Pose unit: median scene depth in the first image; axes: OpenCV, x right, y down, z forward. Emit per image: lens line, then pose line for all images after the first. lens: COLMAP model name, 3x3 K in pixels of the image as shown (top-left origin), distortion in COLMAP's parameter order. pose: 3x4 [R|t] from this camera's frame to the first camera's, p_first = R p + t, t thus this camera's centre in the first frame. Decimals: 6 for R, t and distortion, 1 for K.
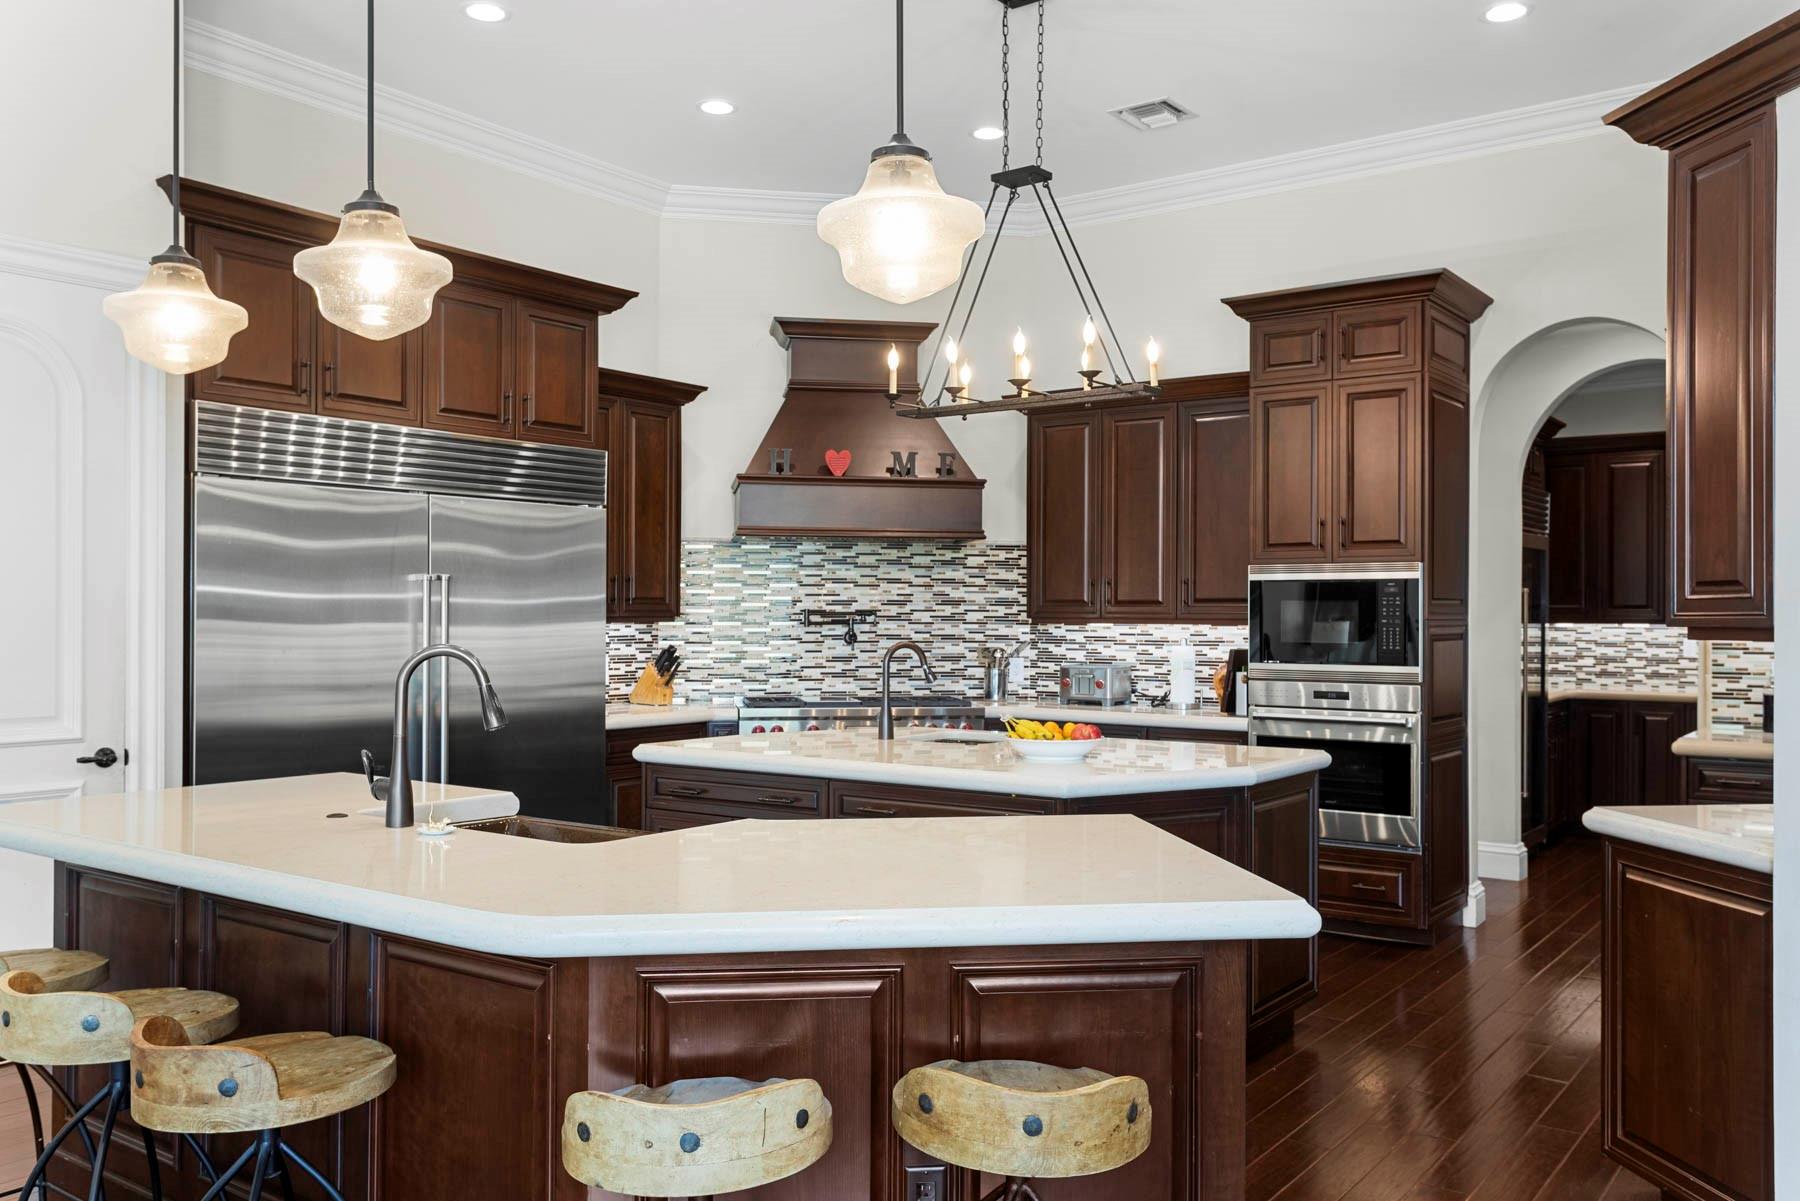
lens RADIAL K [[1442.4, 0, 901.9], [0, 1442.4, 607.6], [0, 0, 1]] dist [0.009419, 0.003593]
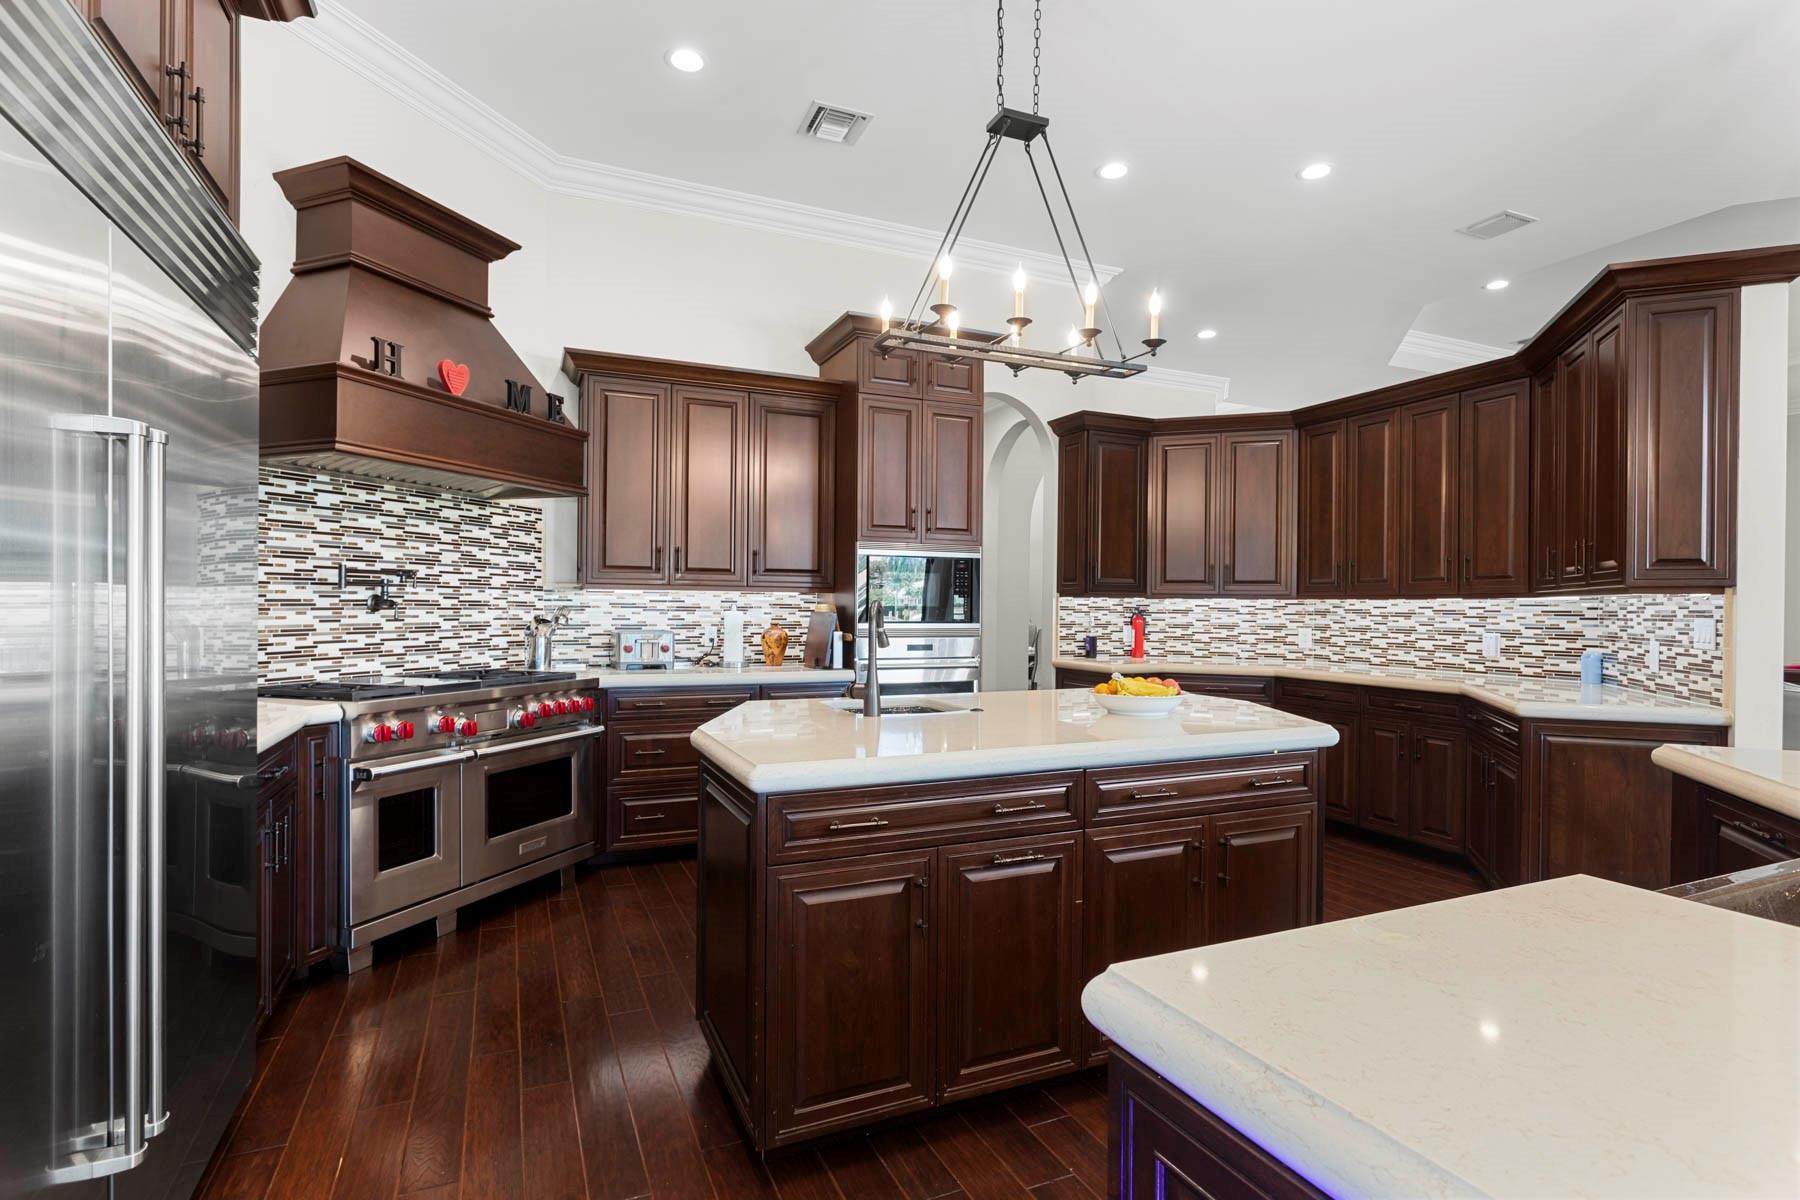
lens RADIAL K [[893.3, 0, 906.3], [0, 893.3, 618.1], [0, 0, 1]] dist [-0.006189, 0.005815]
pose [[0.485024, -0.010992, 0.874432, -0.342164], [-0.013310, 0.999712, 0.019949, 0.016063], [-0.874400, -0.021314, 0.484738, 0.535487]]
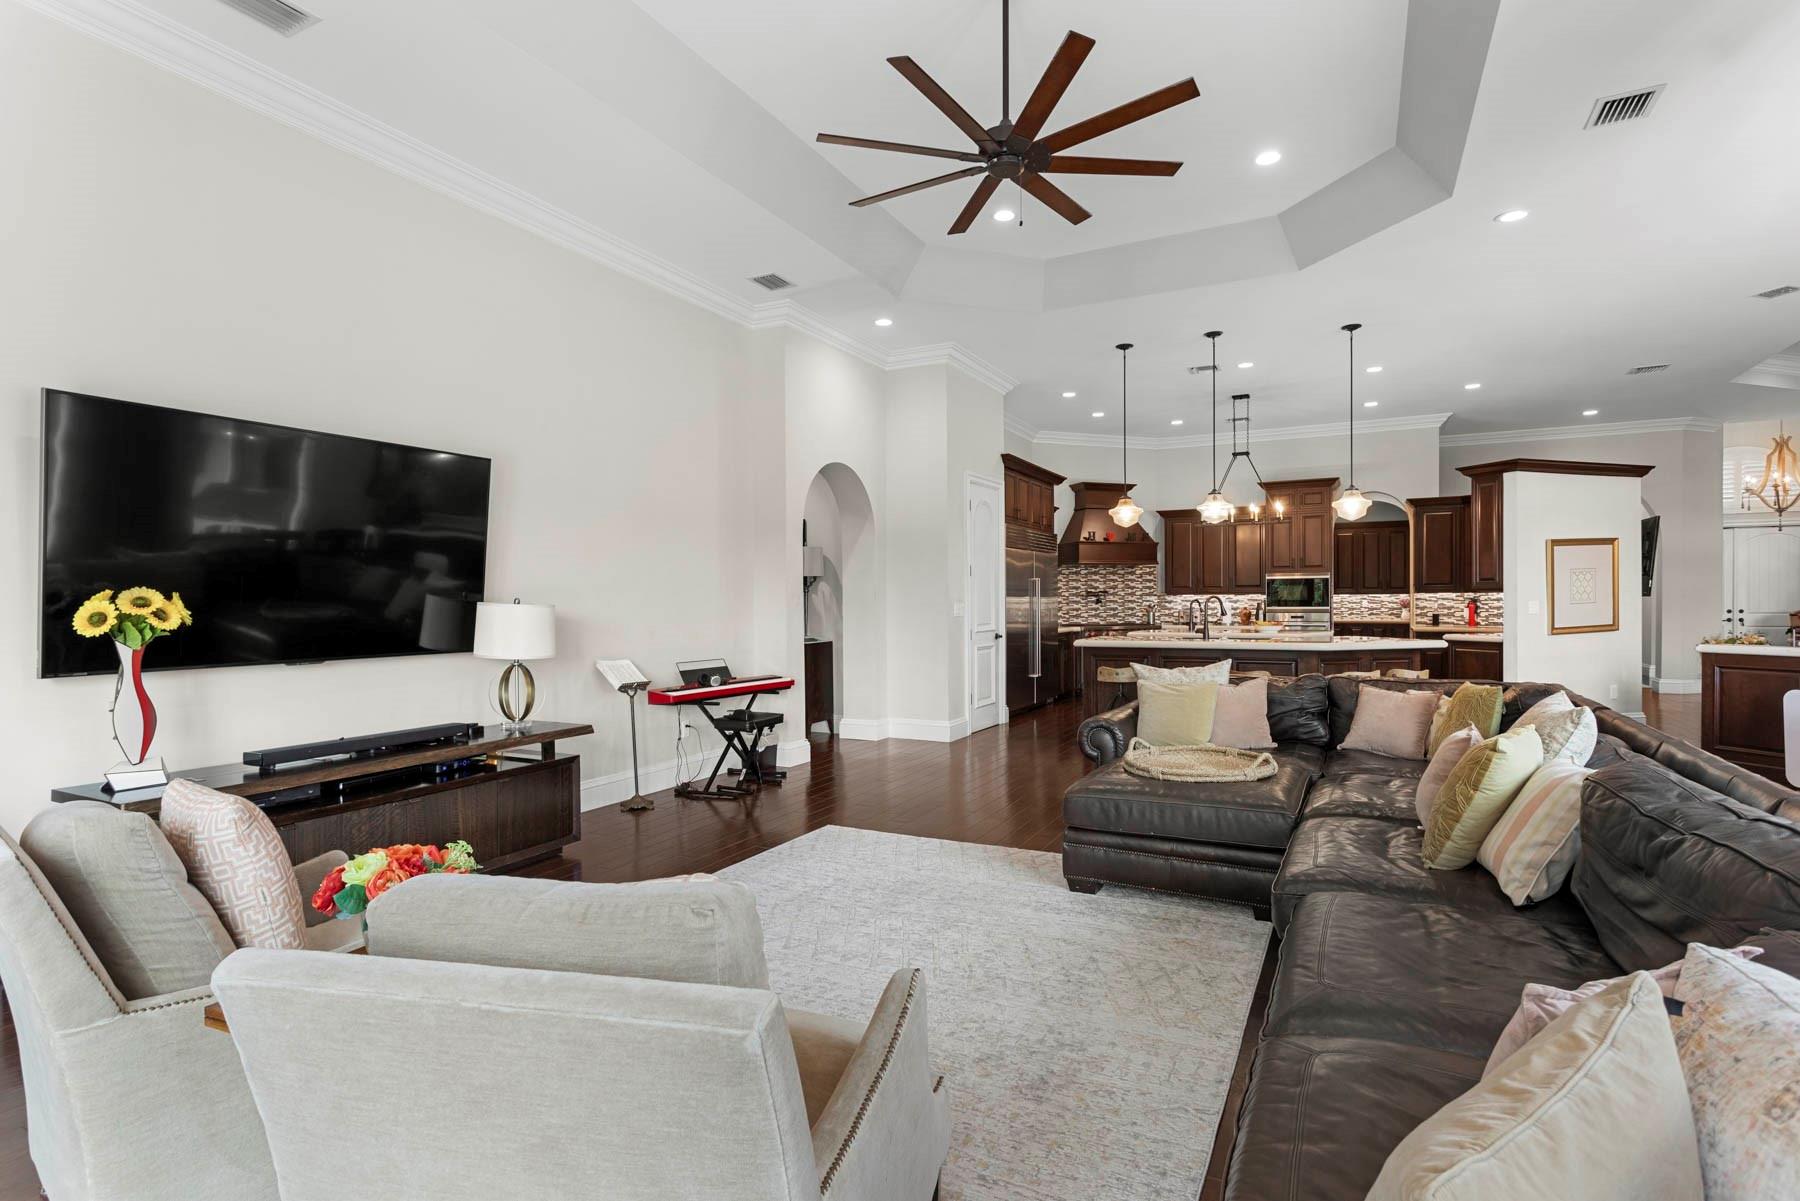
lens RADIAL K [[893.3, 0, 906.0], [0, 893.3, 608.4], [0, 0, 1]] dist [-0.006189, 0.005815]
pose [[0.985778, -0.011954, 0.167628, -0.693060], [0.009548, 0.999840, 0.015155, 0.005640], [-0.167782, -0.013338, 0.985734, -0.585698]]
